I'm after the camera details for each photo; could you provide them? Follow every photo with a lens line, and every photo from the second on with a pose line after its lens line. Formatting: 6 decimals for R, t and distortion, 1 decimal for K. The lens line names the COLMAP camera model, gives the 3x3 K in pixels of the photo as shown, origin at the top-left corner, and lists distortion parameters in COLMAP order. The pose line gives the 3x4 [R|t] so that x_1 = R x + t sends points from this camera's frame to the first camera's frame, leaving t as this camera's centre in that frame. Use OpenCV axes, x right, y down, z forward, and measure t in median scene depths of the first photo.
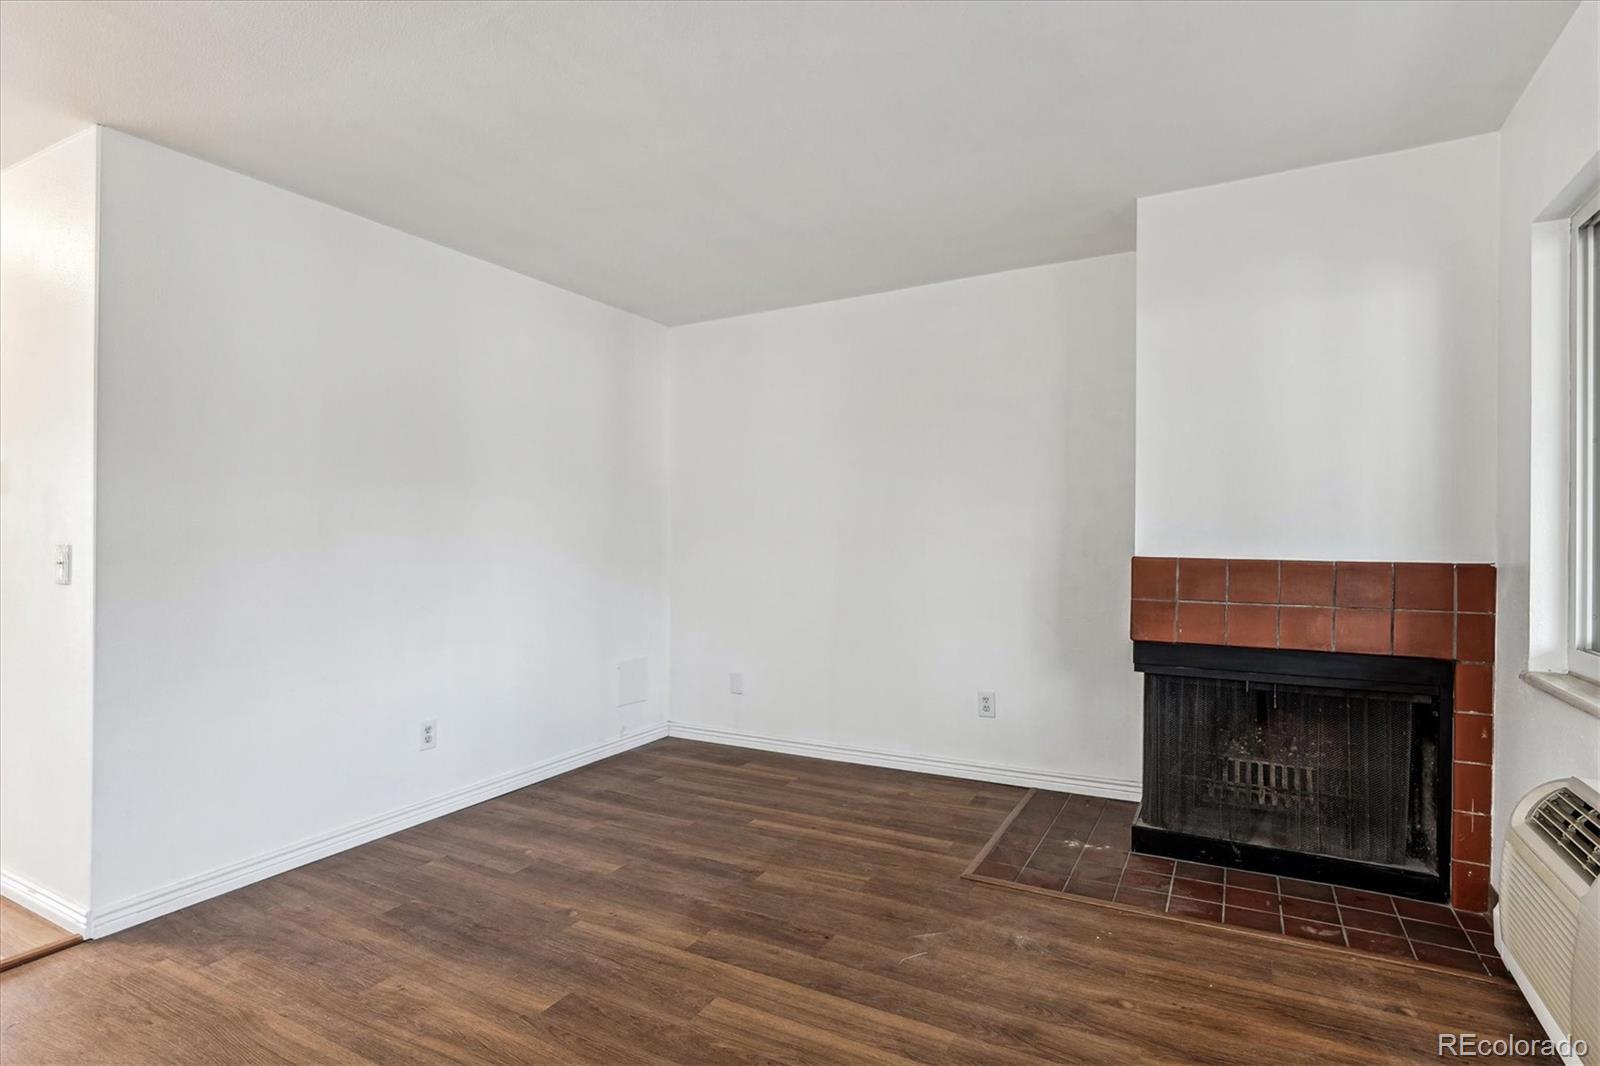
lens RADIAL K [[808.3, 0, 806.0], [0, 808.3, 539.4], [0, 0, 1]] dist [-0.002445, 0.001313]
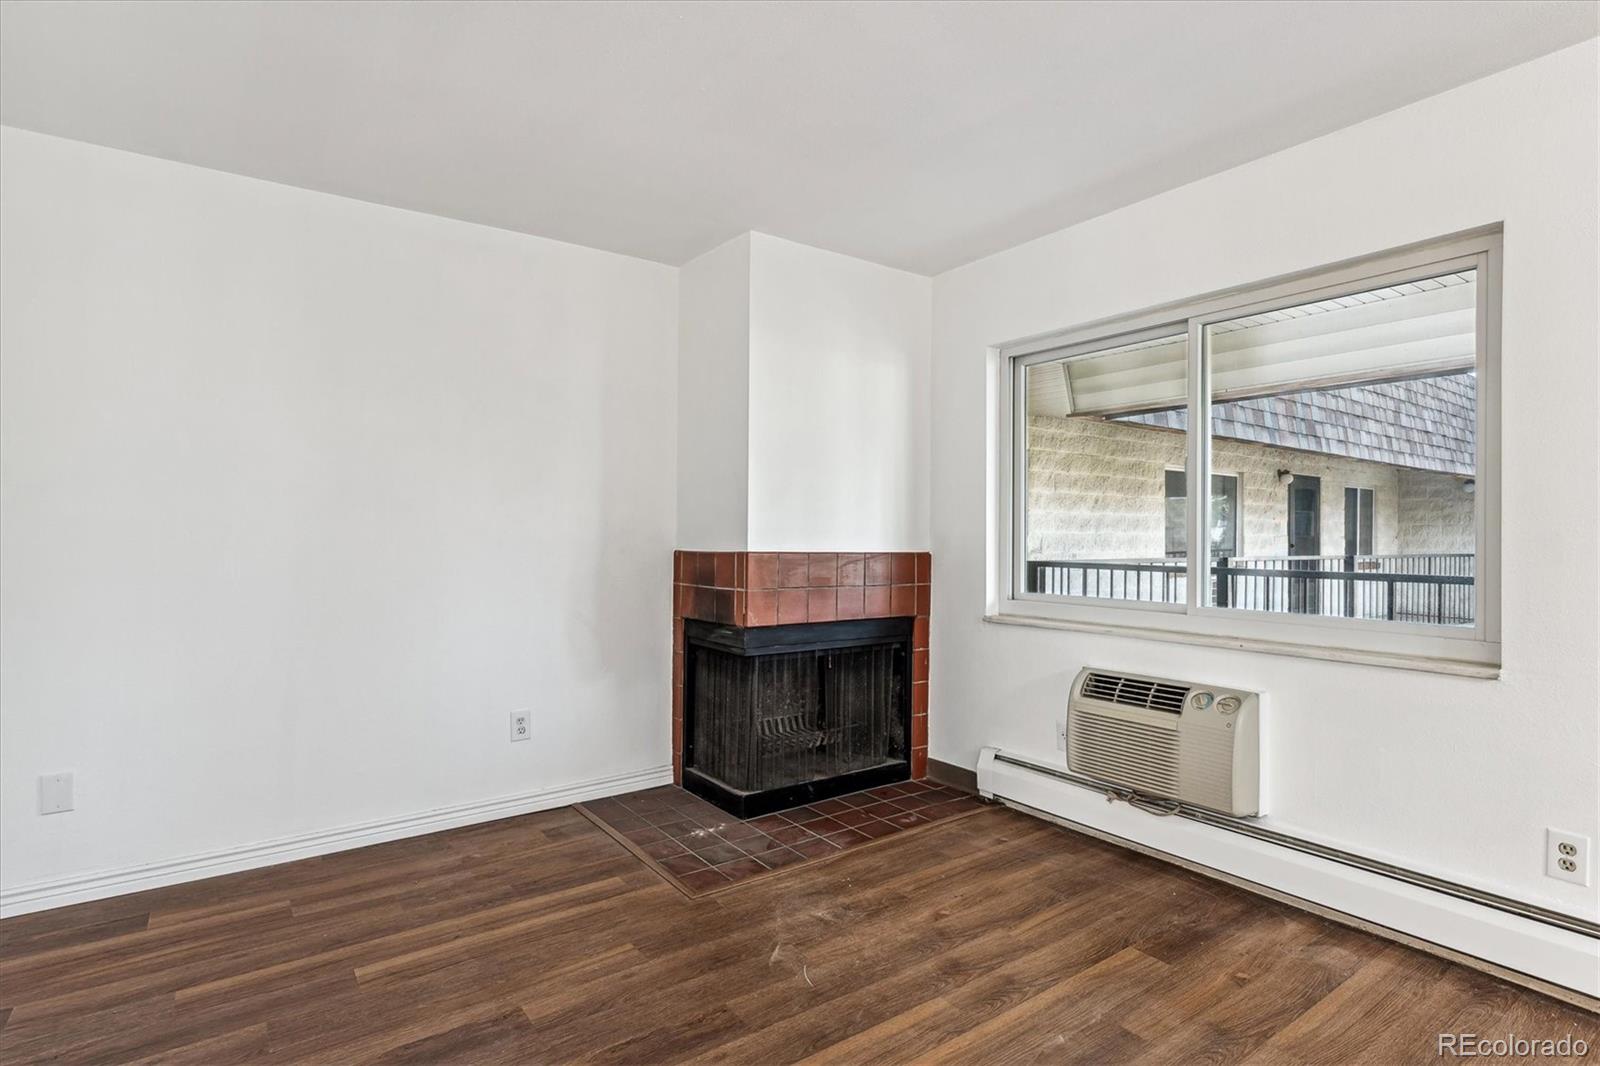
lens RADIAL K [[808.3, 0, 808.6], [0, 808.3, 530.9], [0, 0, 1]] dist [-0.002445, 0.001313]
pose [[0.434583, 0.005810, 0.900613, -0.592215], [0.000047, 0.999979, -0.006474, -0.000463], [-0.900632, 0.002856, 0.434573, 0.473079]]
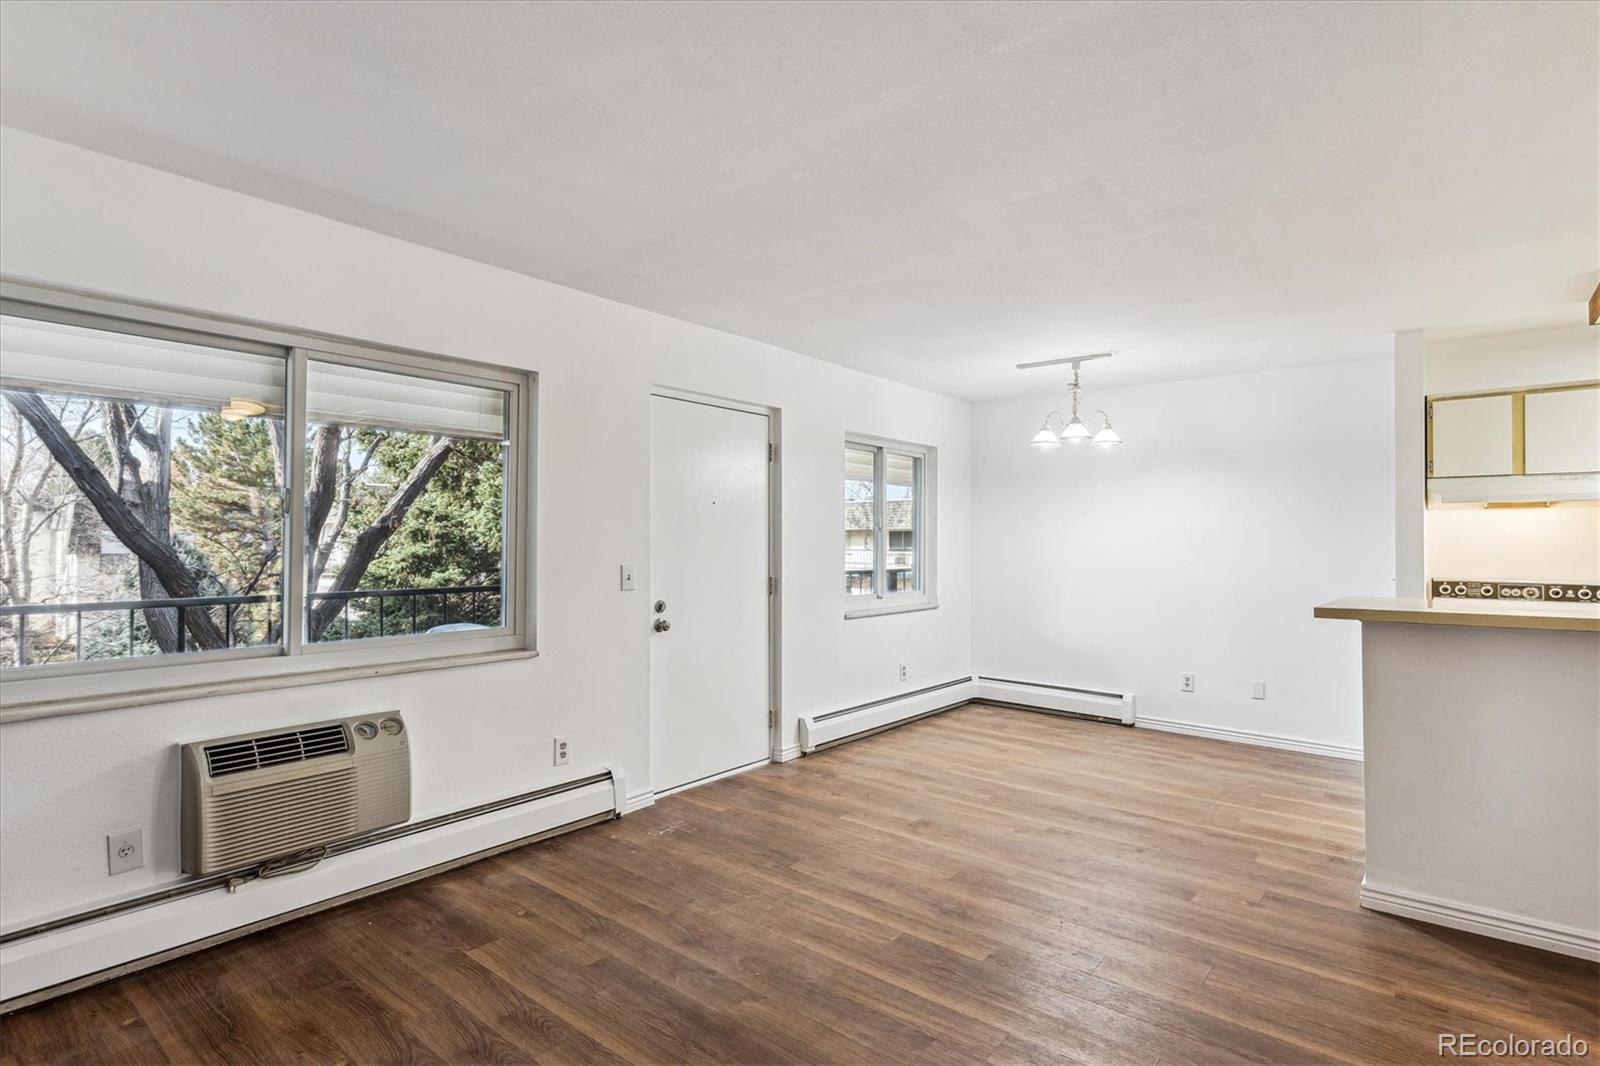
lens RADIAL K [[808.3, 0, 799.3], [0, 808.3, 526.0], [0, 0, 1]] dist [-0.002445, 0.001313]
pose [[-0.981857, -0.002581, 0.189608, -0.243463], [-0.005209, 0.999897, -0.013366, -0.050095], [-0.189554, -0.014111, -0.981769, 1.361995]]
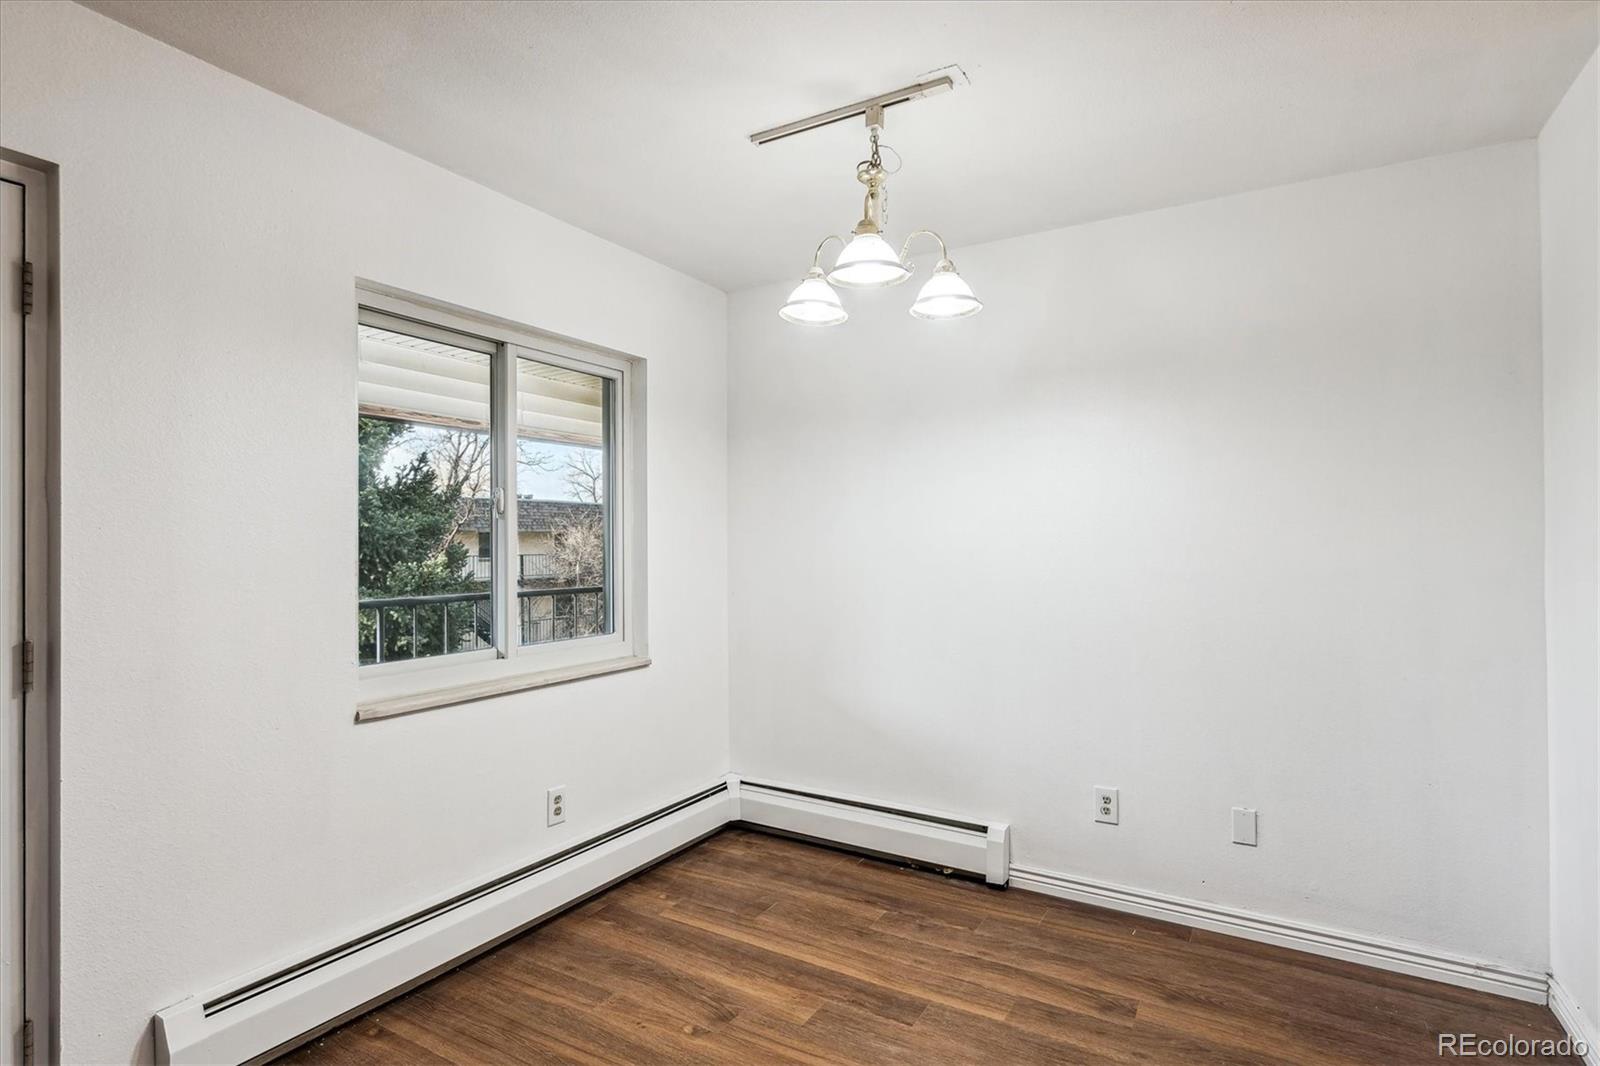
lens RADIAL K [[808.3, 0, 795.3], [0, 808.3, 533.1], [0, 0, 1]] dist [-0.002445, 0.001313]
pose [[-0.998843, 0.005914, 0.047728, -0.460958], [0.005531, 0.999951, -0.008154, -0.036605], [-0.047774, -0.007881, -0.998827, 0.271859]]
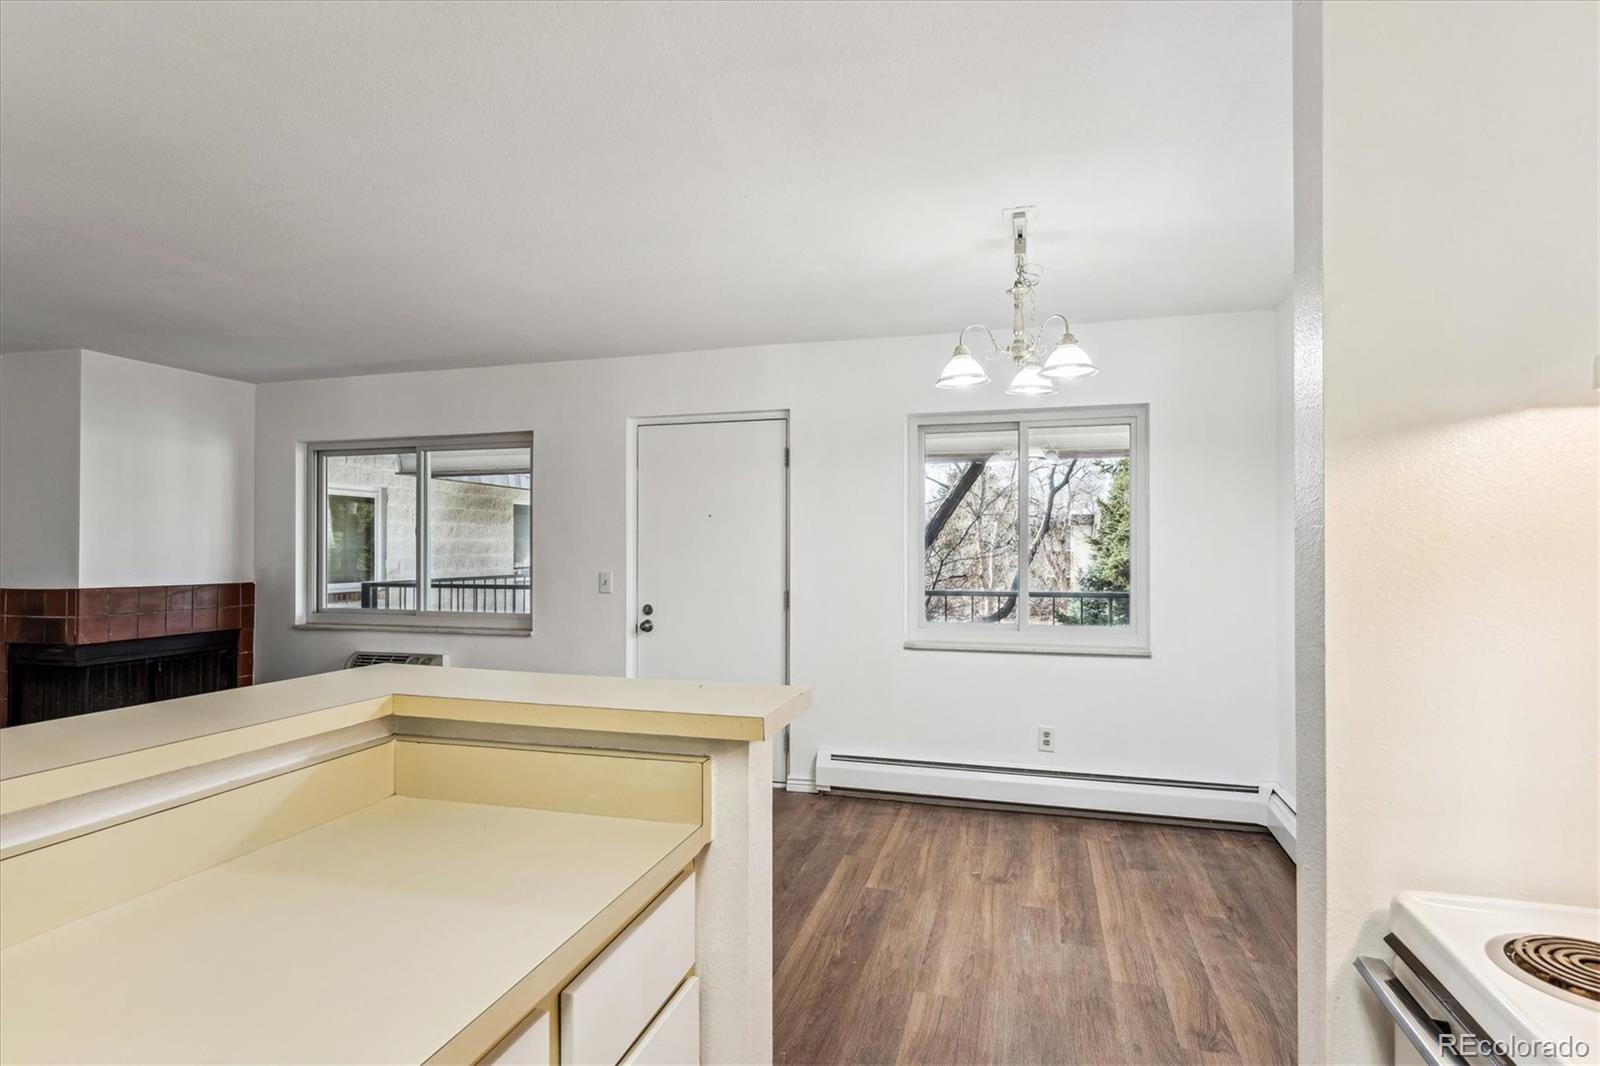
lens RADIAL K [[808.3, 0, 808.3], [0, 808.3, 534.3], [0, 0, 1]] dist [-0.002445, 0.001313]
pose [[-0.212829, 0.011280, 0.977024, -1.430348], [0.007244, 0.999924, -0.009967, -0.059412], [-0.977063, 0.004956, -0.212894, -0.001156]]
